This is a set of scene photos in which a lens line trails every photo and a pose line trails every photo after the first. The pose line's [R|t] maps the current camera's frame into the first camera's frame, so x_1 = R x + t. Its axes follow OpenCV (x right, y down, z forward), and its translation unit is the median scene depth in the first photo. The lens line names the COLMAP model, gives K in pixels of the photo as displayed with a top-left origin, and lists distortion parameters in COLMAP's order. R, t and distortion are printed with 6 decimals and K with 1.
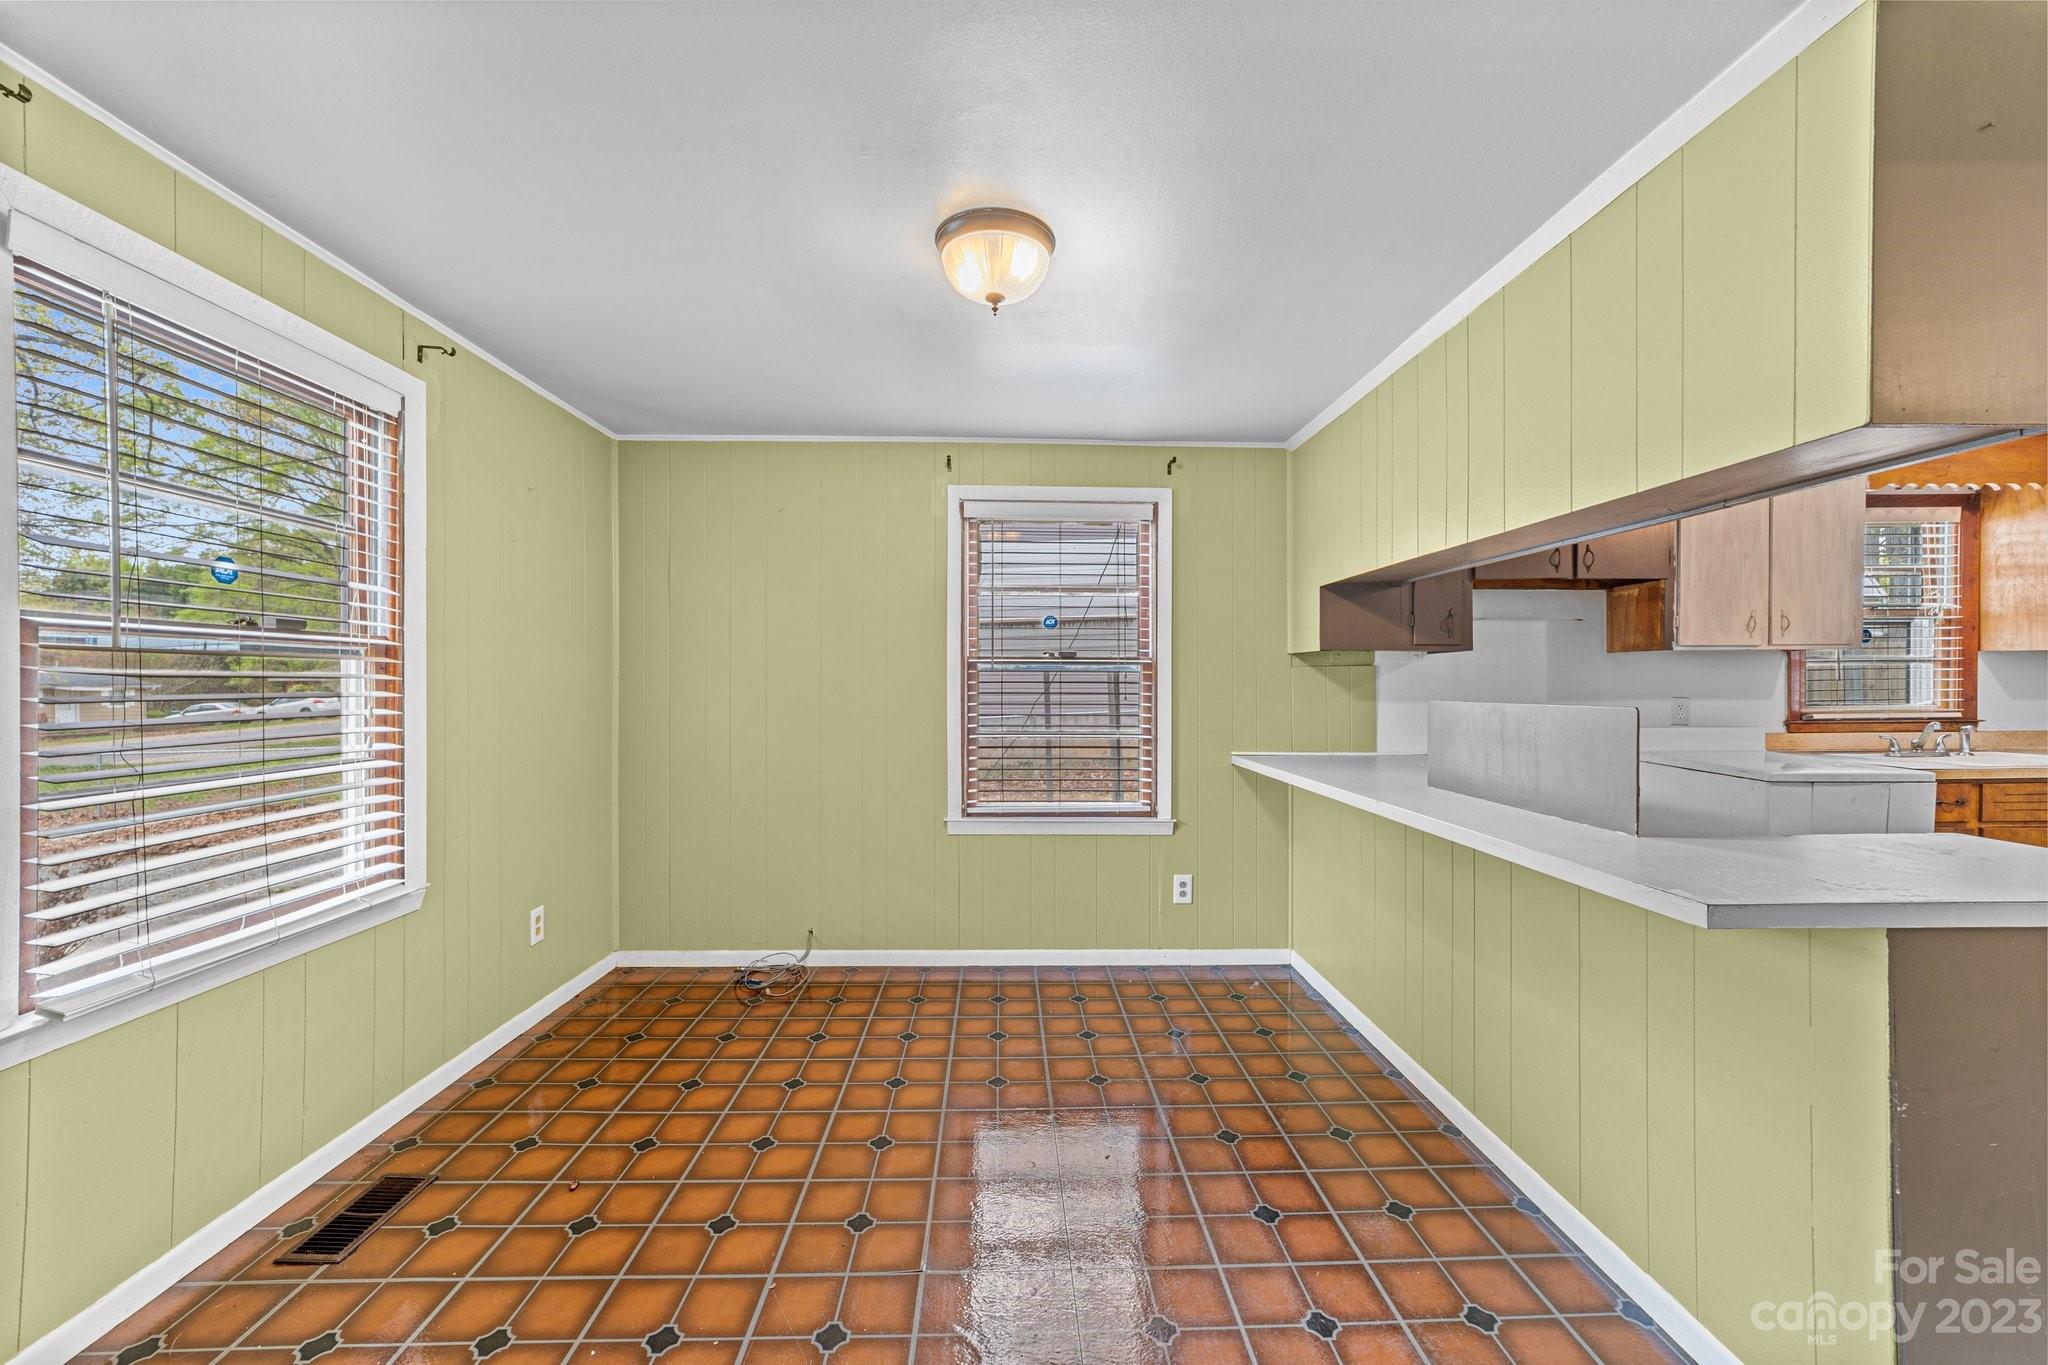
lens RADIAL K [[798.1, 0, 1032.1], [0, 798.1, 683.1], [0, 0, 1]] dist [-0.007052, 0.004765]
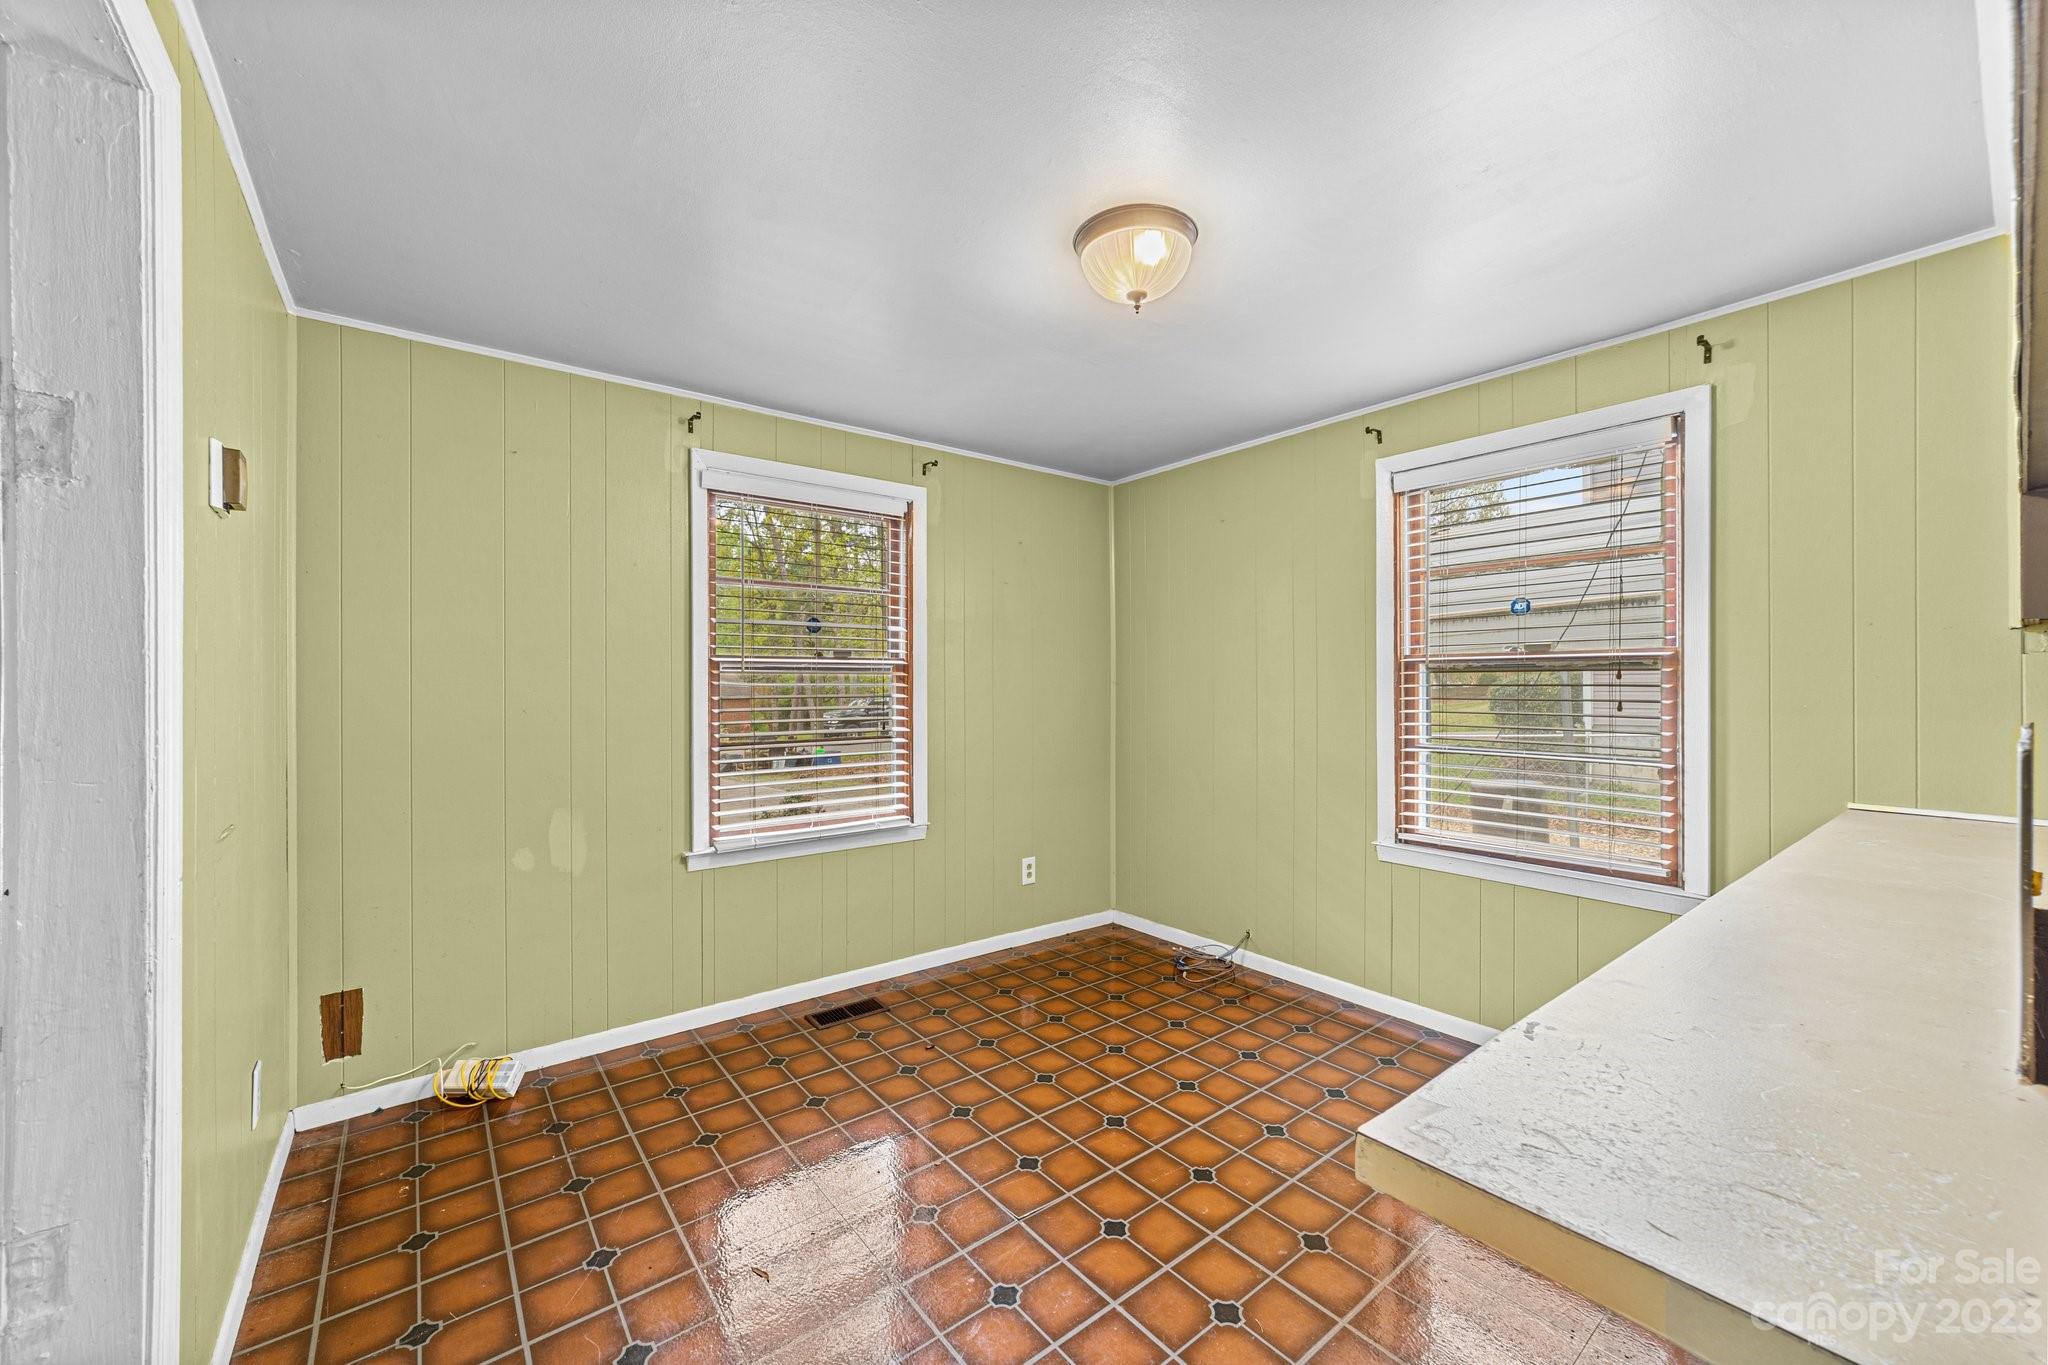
lens RADIAL K [[798.1, 0, 1022.1], [0, 798.1, 687.8], [0, 0, 1]] dist [-0.007052, 0.004765]
pose [[0.588194, -0.002852, -0.808715, 0.370814], [0.004554, 0.999990, -0.000214, -0.000462], [0.808707, -0.003558, 0.588201, 0.172188]]
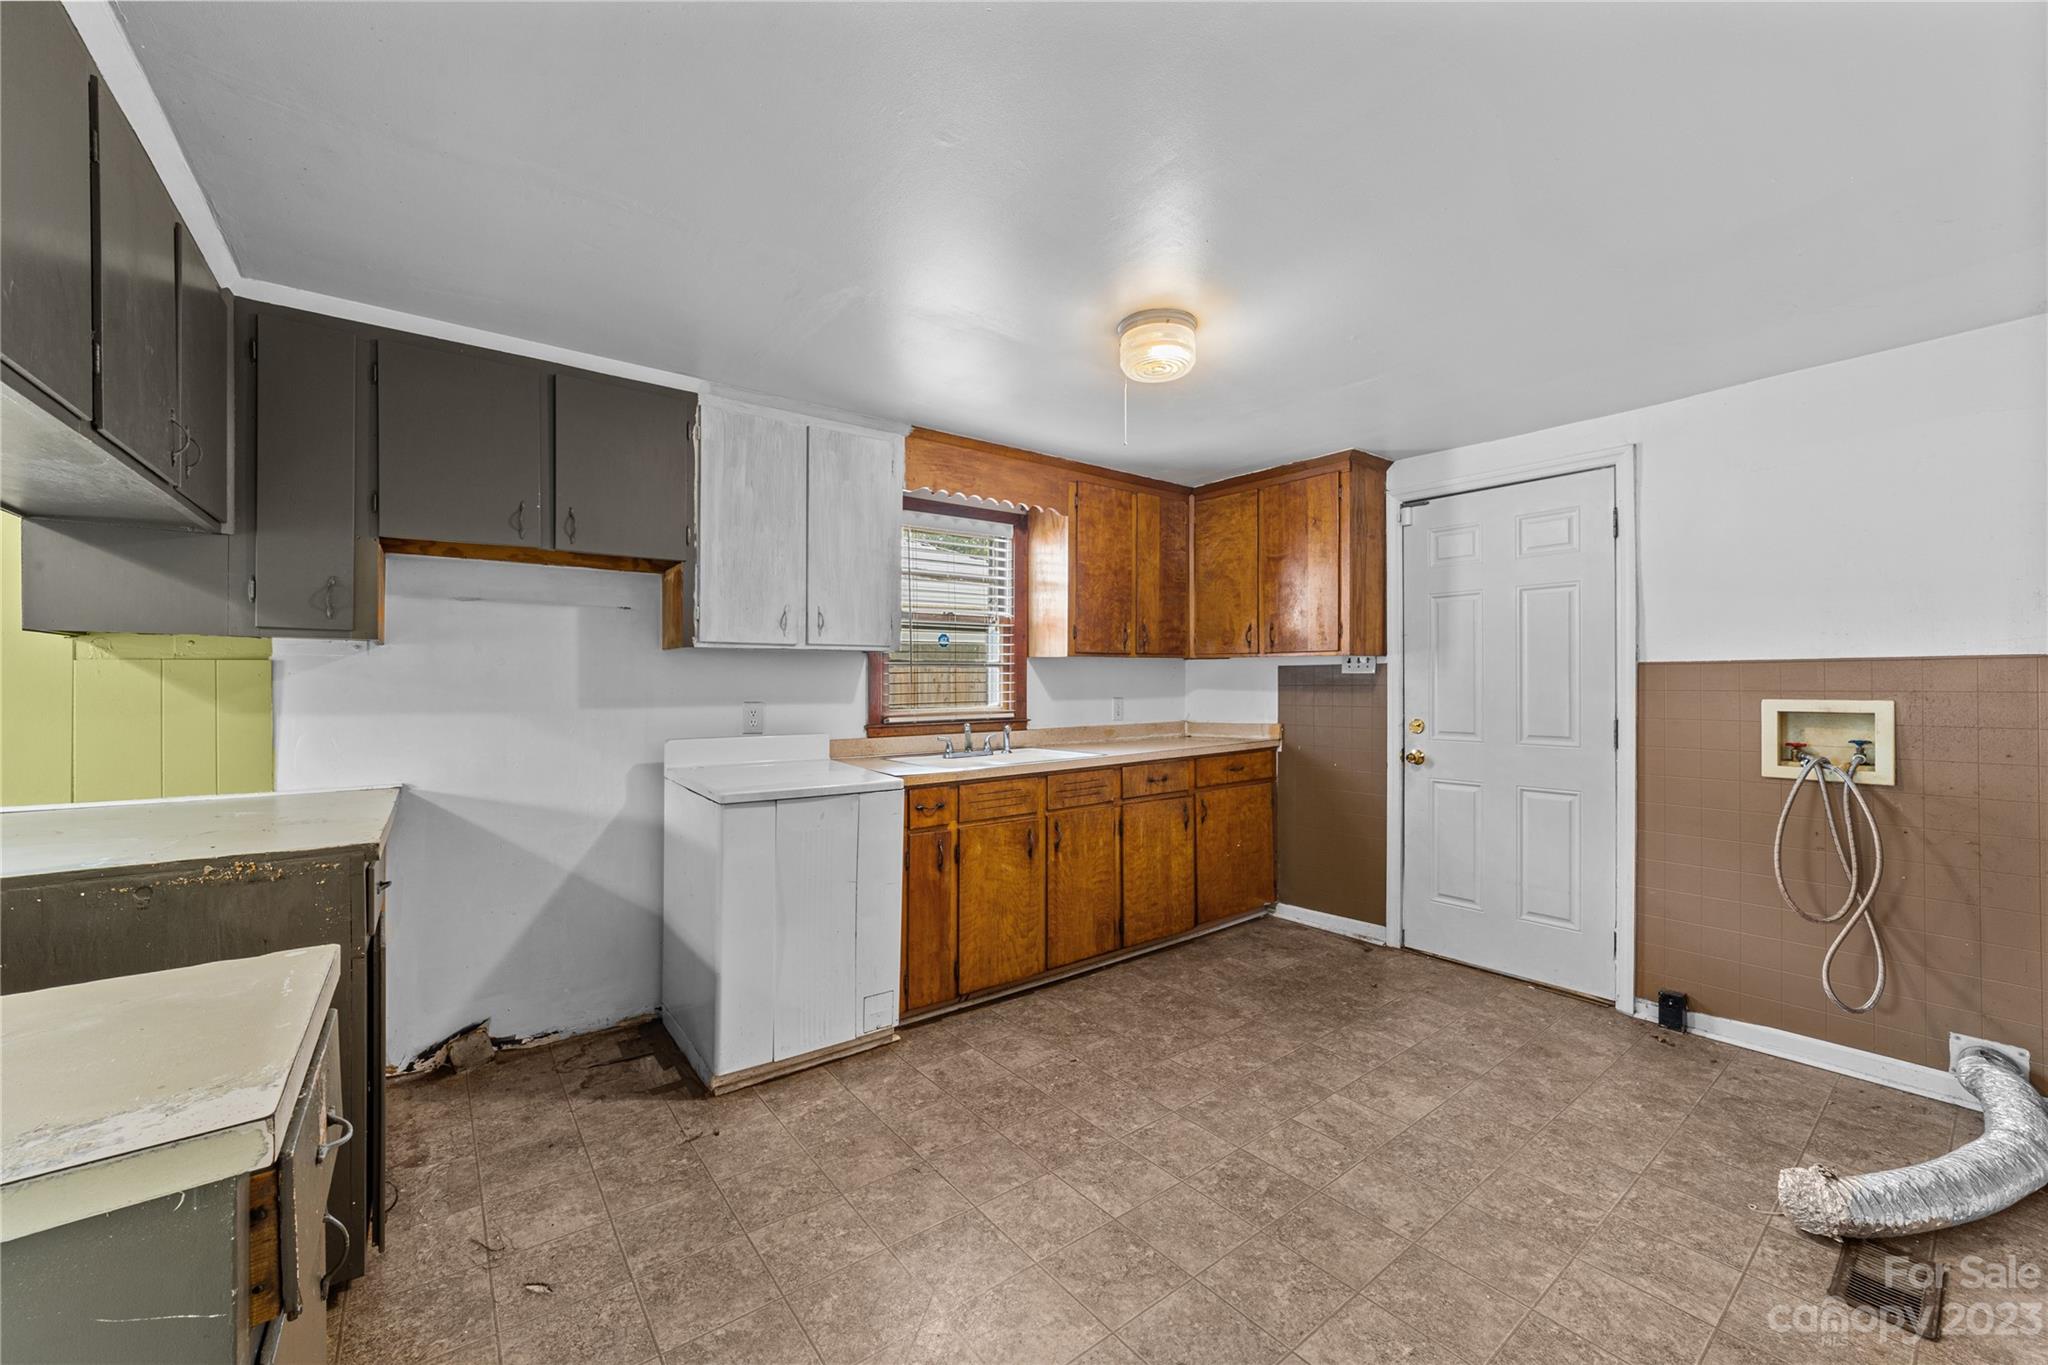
lens RADIAL K [[798.1, 0, 1034.0], [0, 798.1, 678.1], [0, 0, 1]] dist [-0.007052, 0.004765]
pose [[0.808792, 0.005751, 0.588067, 0.564516], [-0.001926, 0.999973, -0.007131, -0.003224], [-0.588092, 0.004635, 0.808781, 0.103185]]
